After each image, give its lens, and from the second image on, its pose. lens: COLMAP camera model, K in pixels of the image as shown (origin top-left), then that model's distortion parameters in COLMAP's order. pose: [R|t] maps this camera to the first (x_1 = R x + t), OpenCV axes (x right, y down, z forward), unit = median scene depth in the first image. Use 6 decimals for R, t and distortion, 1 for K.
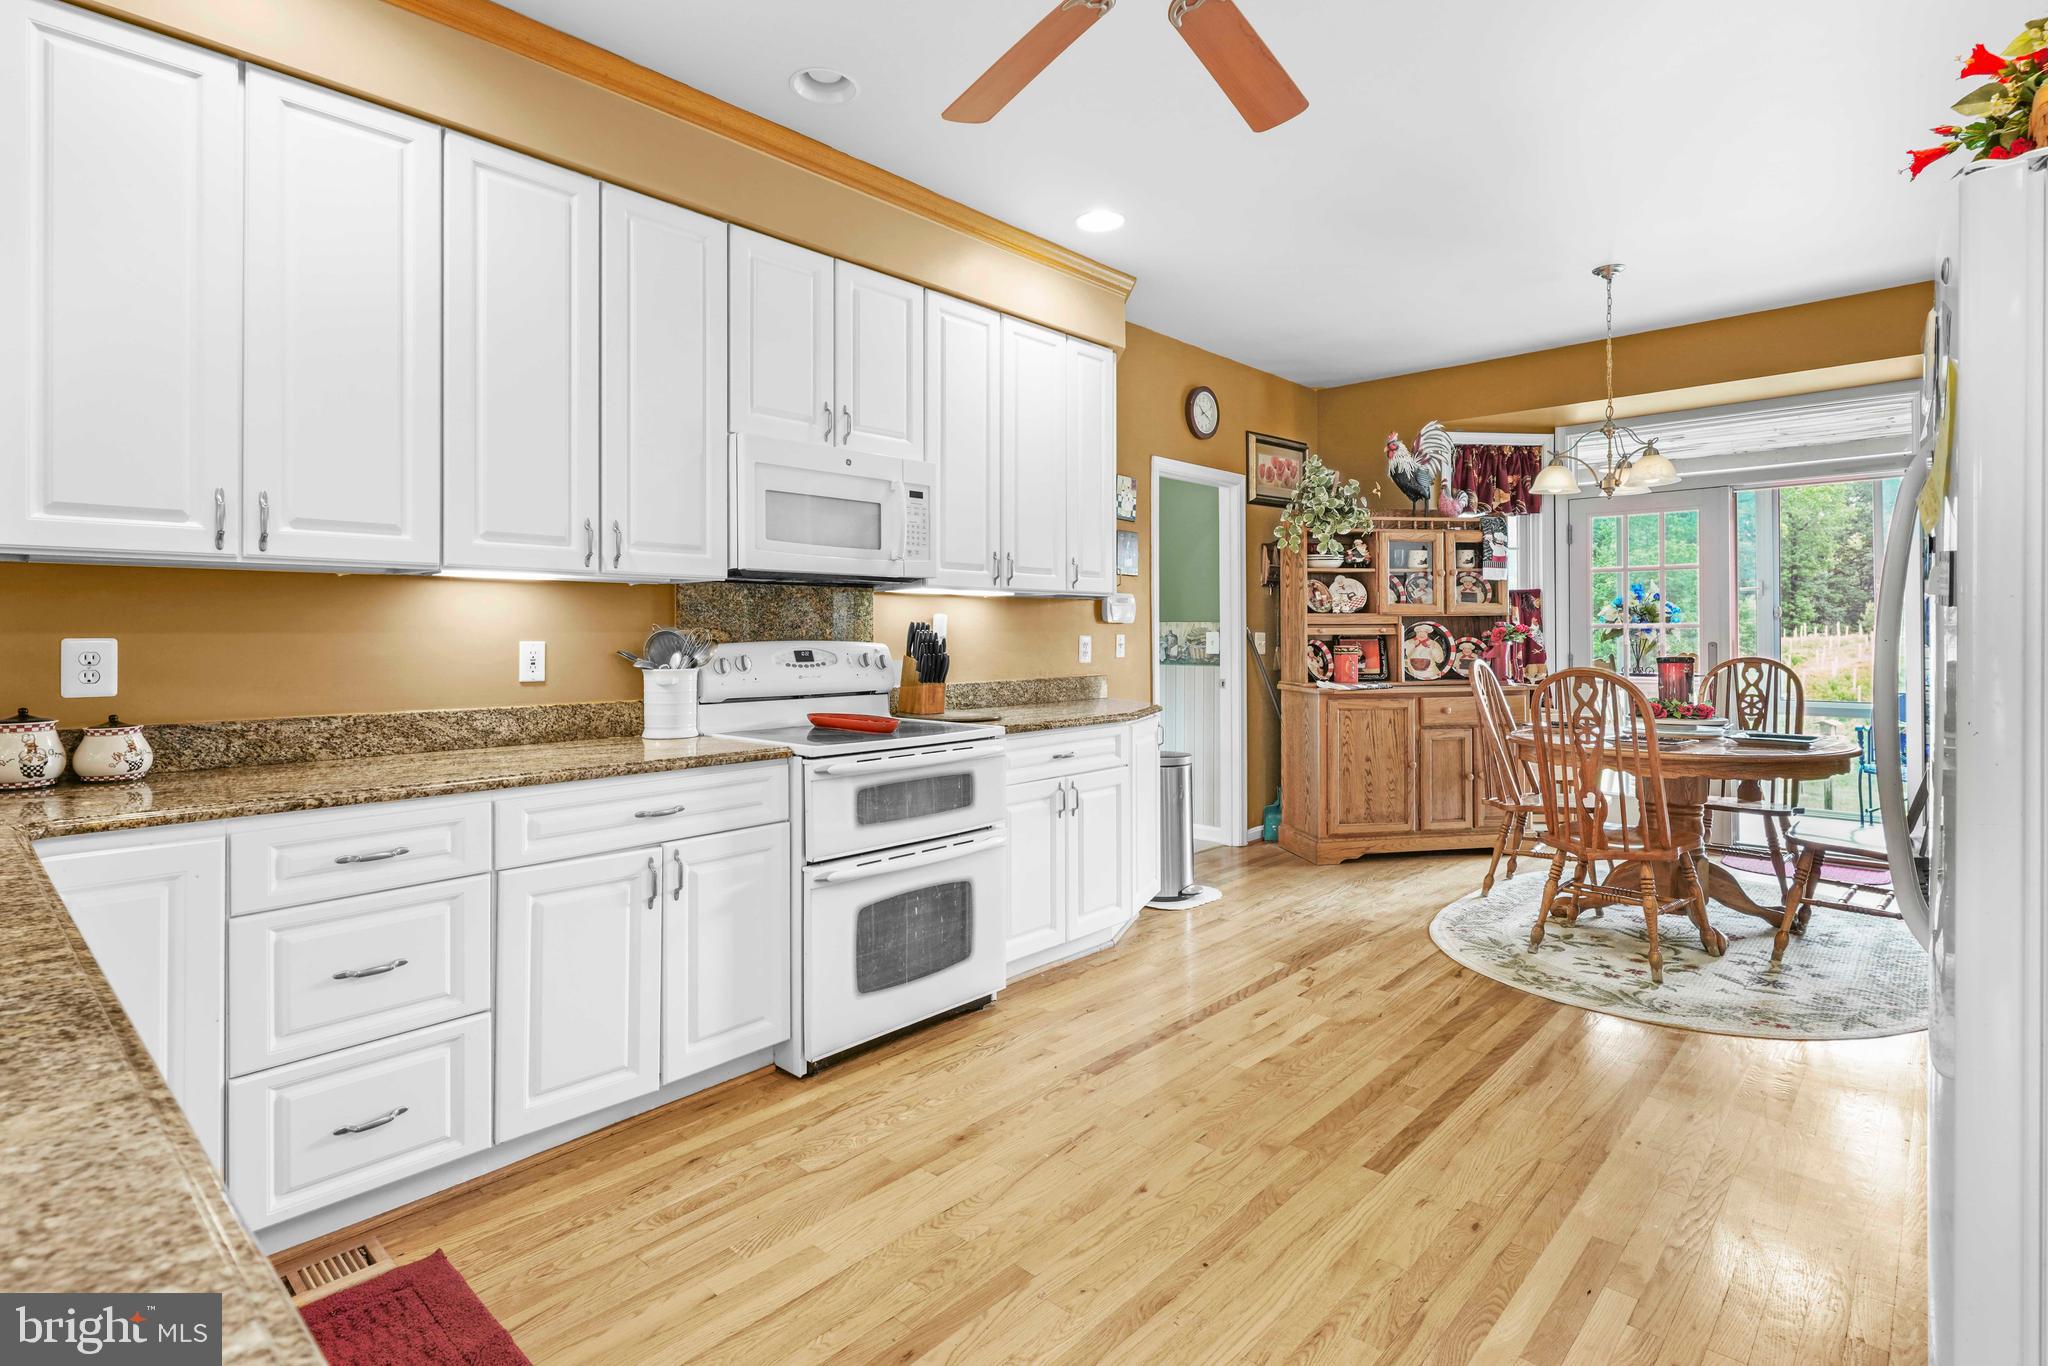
lens RADIAL K [[1002.6, 0, 1022.6], [0, 1002.6, 635.8], [0, 0, 1]] dist [0.000017, 0.000144]
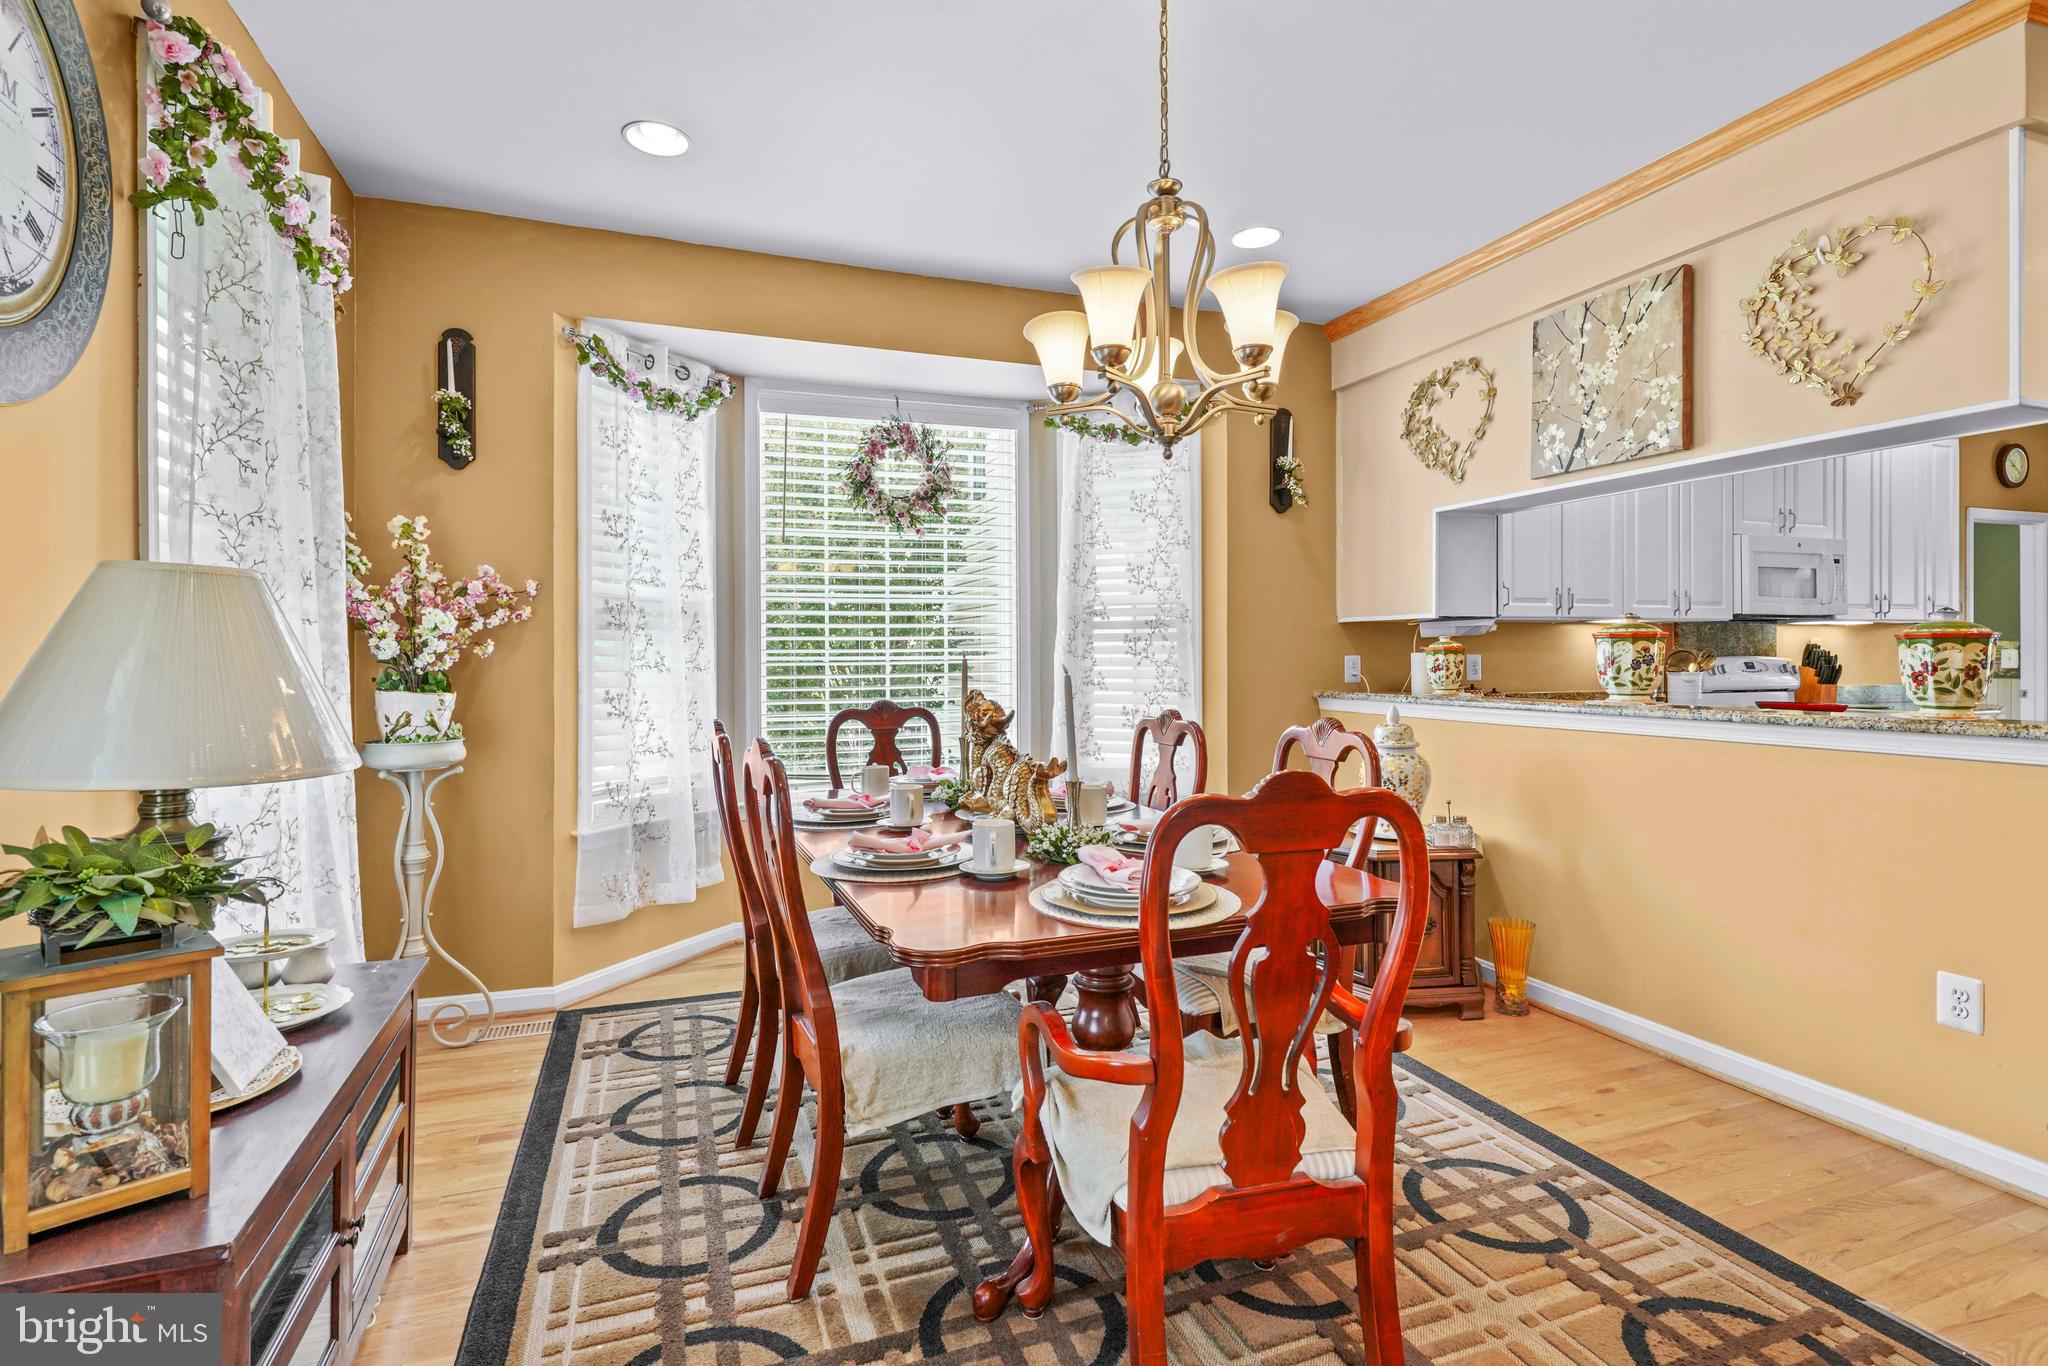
lens RADIAL K [[1002.6, 0, 1041.5], [0, 1002.6, 647.9], [0, 0, 1]] dist [0.000017, 0.000144]
pose [[0.897214, 0.004491, -0.441573, -0.333214], [-0.003126, 0.999988, 0.003820, -0.006697], [0.441585, -0.002047, 0.897217, -0.587591]]
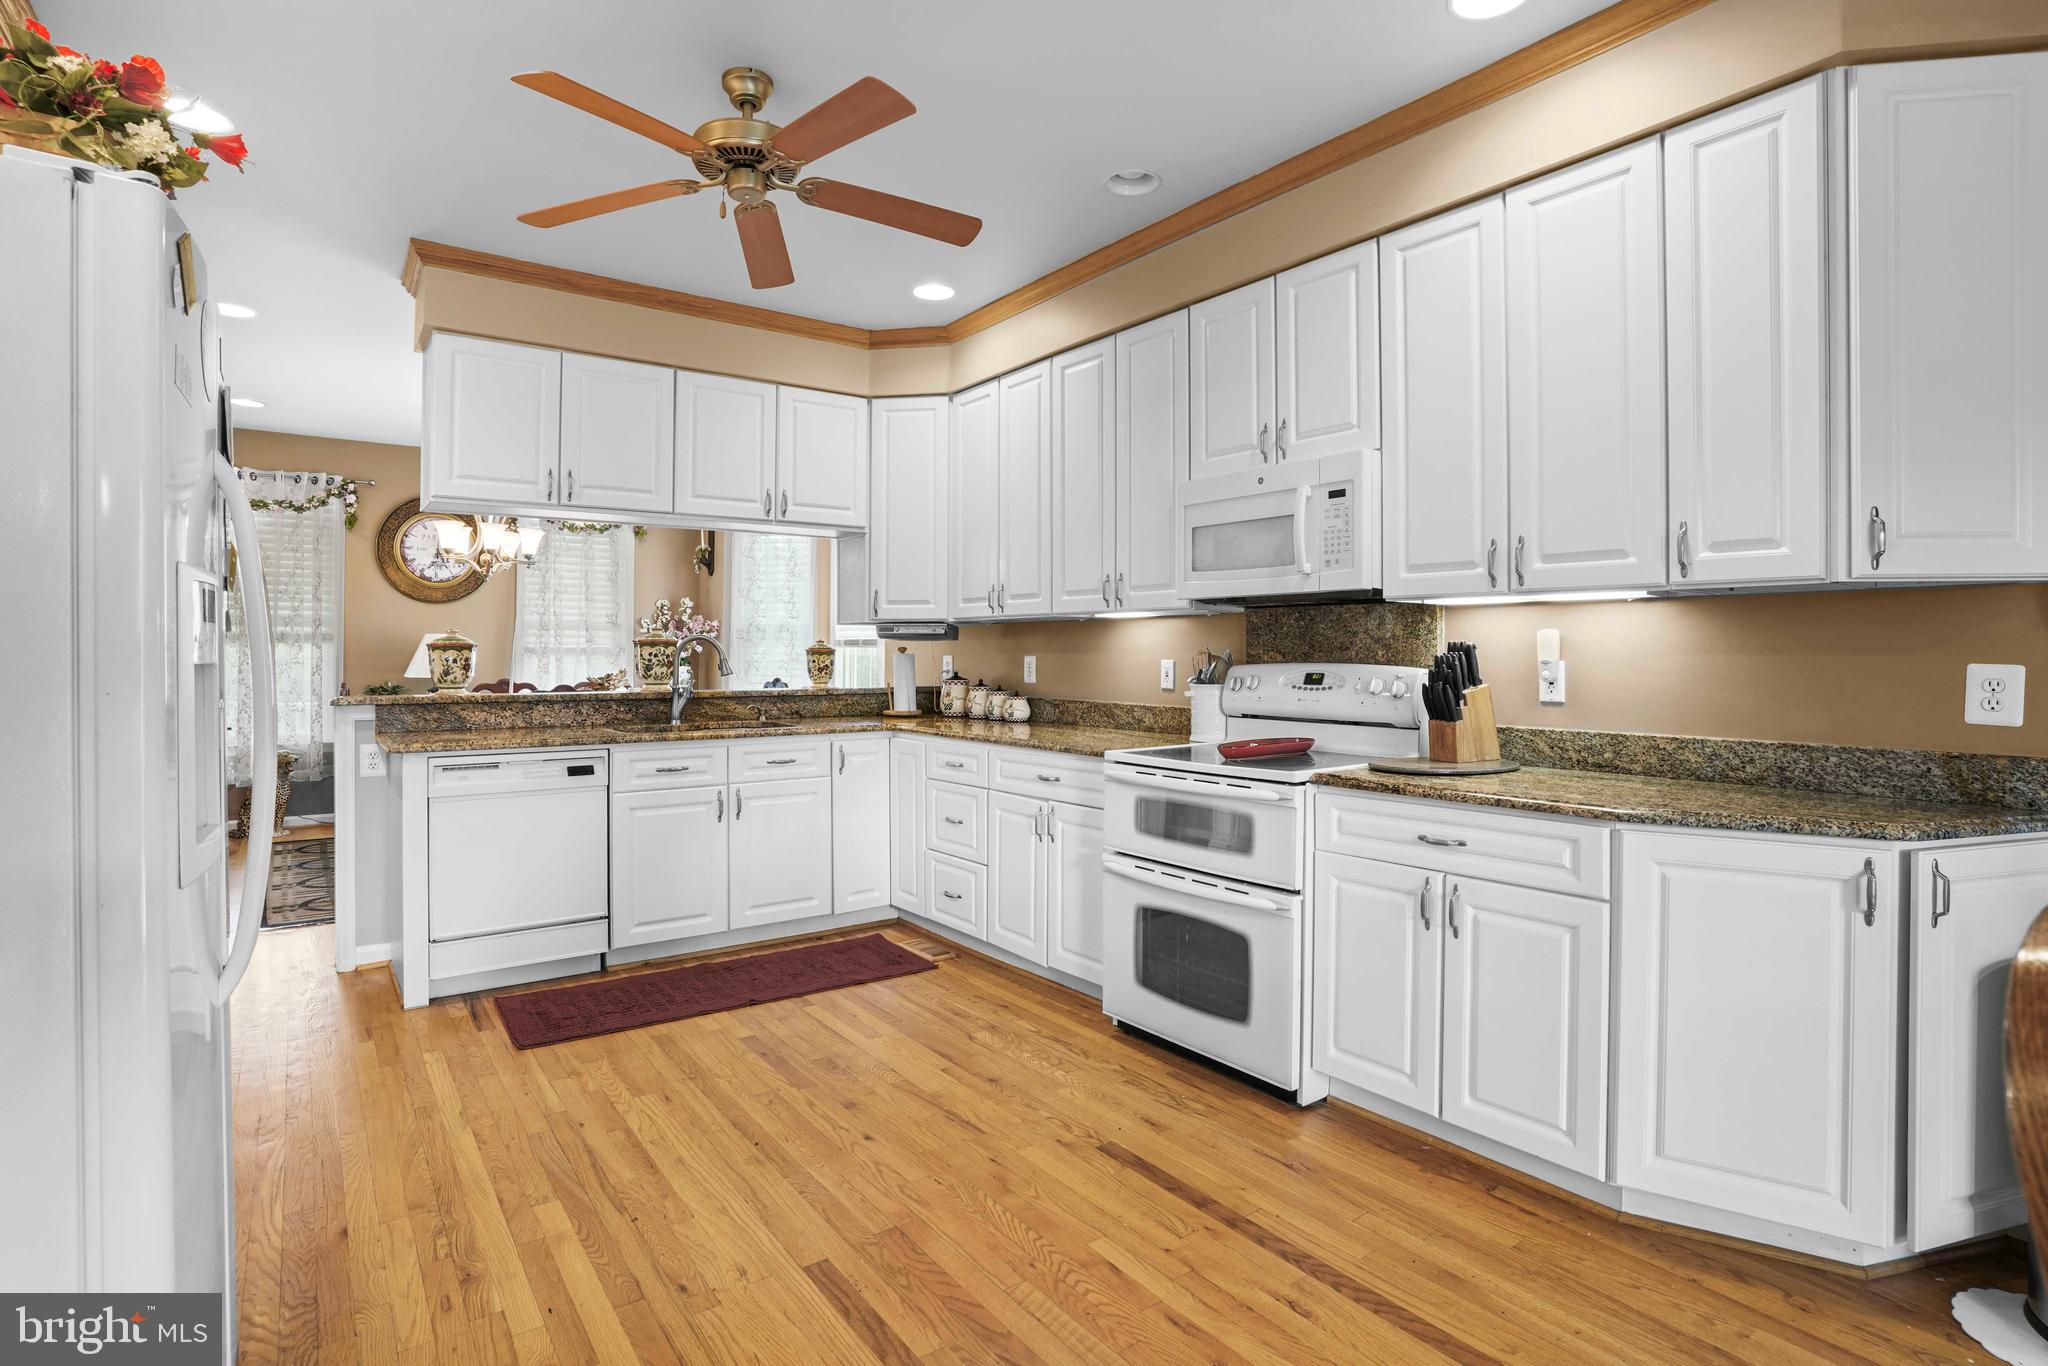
lens RADIAL K [[1002.6, 0, 995.6], [0, 1002.6, 651.8], [0, 0, 1]] dist [0.000017, 0.000144]
pose [[-0.195353, 0.001882, -0.980731, 0.505635], [-0.002760, 0.999993, 0.002469, -0.004862], [0.980729, 0.003190, -0.195346, 0.564585]]
